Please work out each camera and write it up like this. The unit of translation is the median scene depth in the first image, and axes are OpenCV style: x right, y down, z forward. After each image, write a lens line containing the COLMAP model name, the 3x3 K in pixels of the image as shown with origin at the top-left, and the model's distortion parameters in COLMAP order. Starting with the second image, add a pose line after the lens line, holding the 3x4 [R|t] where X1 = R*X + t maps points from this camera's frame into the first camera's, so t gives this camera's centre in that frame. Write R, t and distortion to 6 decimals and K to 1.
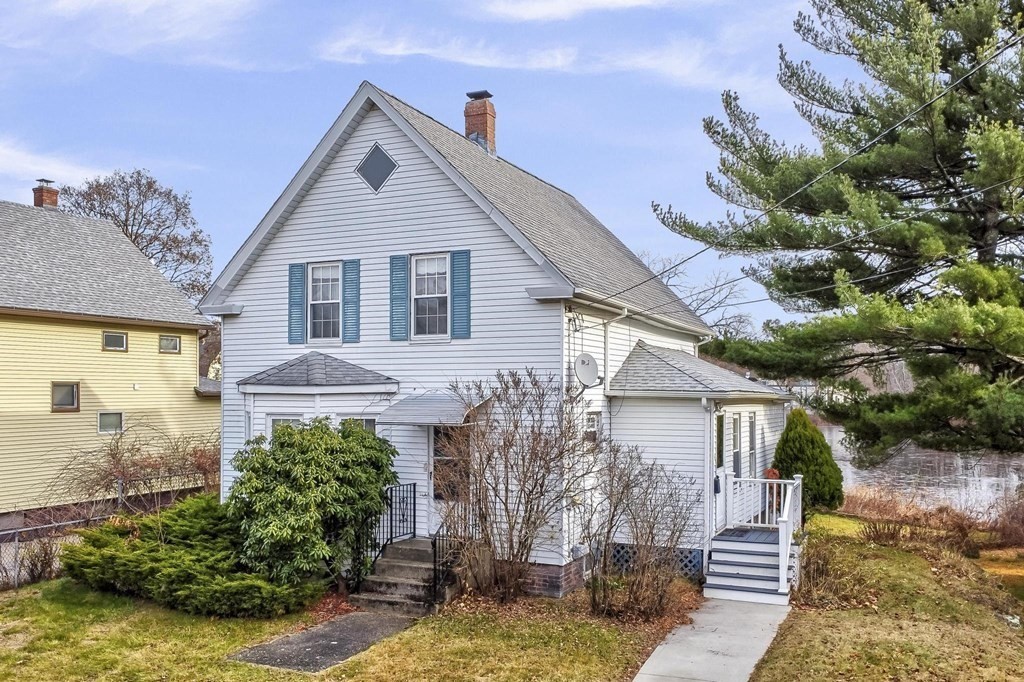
lens RADIAL K [[947.5, 0, 441.9], [0, 947.5, 376.6], [0, 0, 1]] dist [-0.002617, 0.003033]
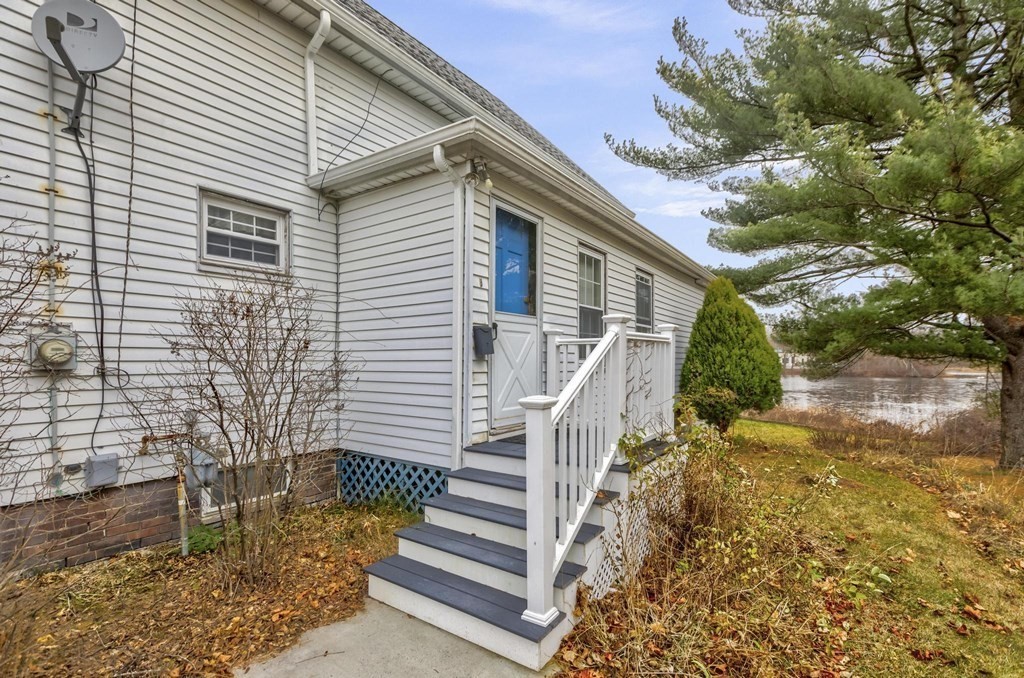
lens RADIAL K [[461.4, 0, 509.3], [0, 461.4, 364.5], [0, 0, 1]] dist [0.000834, 0.000122]
pose [[0.986304, 0.002412, -0.164921, 0.270566], [0.000782, 0.999813, 0.019300, 0.097658], [0.164937, -0.019165, 0.986118, 0.603747]]
